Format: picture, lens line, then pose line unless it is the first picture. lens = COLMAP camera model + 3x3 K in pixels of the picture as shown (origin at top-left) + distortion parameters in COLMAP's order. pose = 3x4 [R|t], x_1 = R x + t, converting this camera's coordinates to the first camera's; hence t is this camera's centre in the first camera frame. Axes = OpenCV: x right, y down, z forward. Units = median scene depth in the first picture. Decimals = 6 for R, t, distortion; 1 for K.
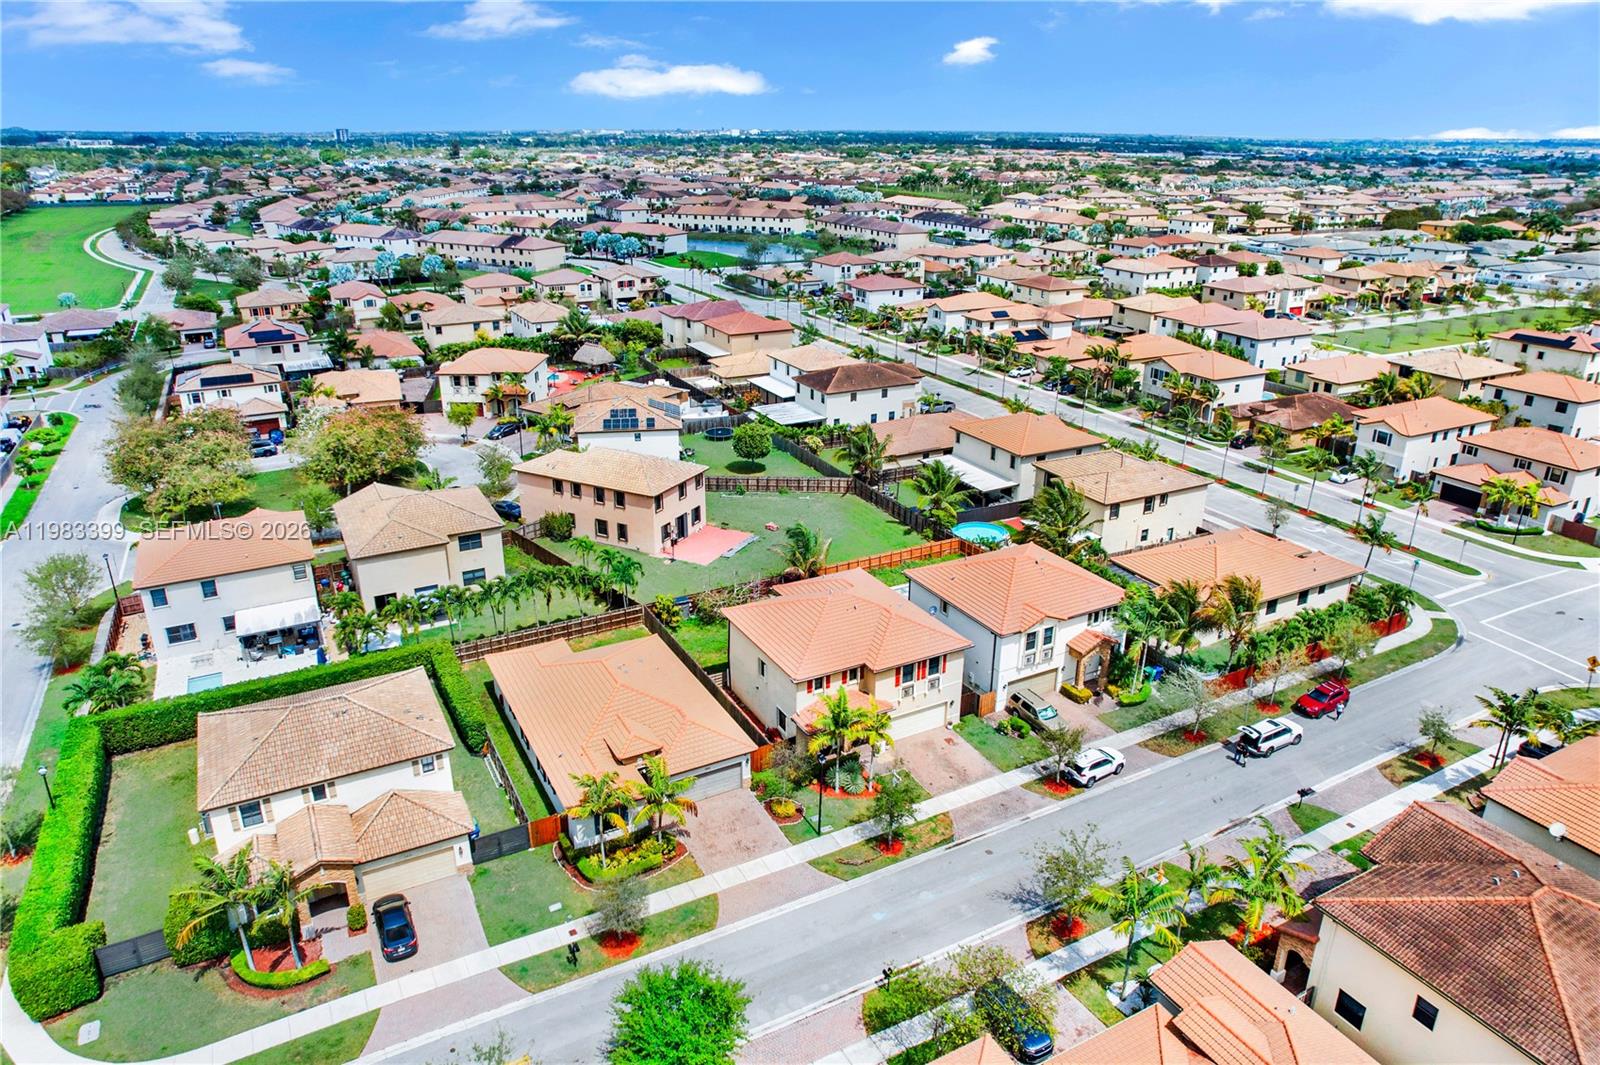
lens RADIAL K [[1050.6, 0, 800.0], [0, 1050.6, 532.5], [0, 0, 1]] dist [-0.006363, 0.001662]
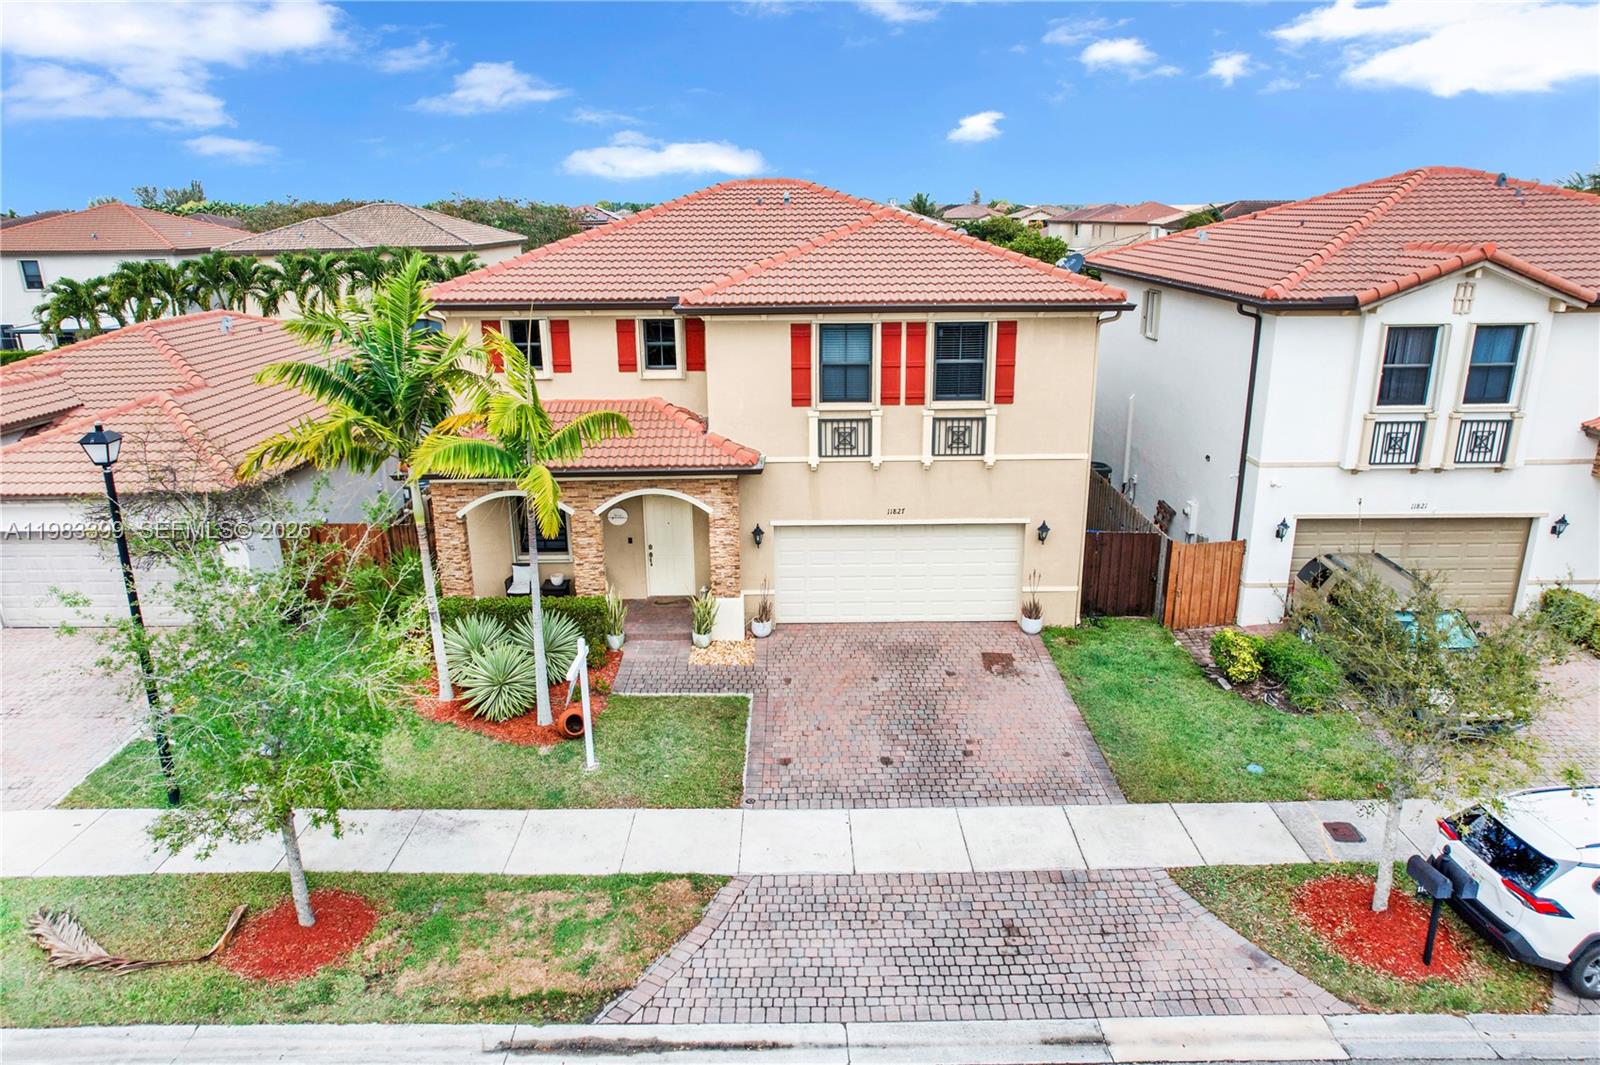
lens RADIAL K [[1050.6, 0, 800.0], [0, 1050.6, 532.5], [0, 0, 1]] dist [-0.006363, 0.001662]
pose [[0.888323, 0.133952, -0.439249, 0.205506], [-0.165243, 0.985681, -0.033592, 0.177321], [0.428459, 0.102423, 0.897737, 0.707144]]
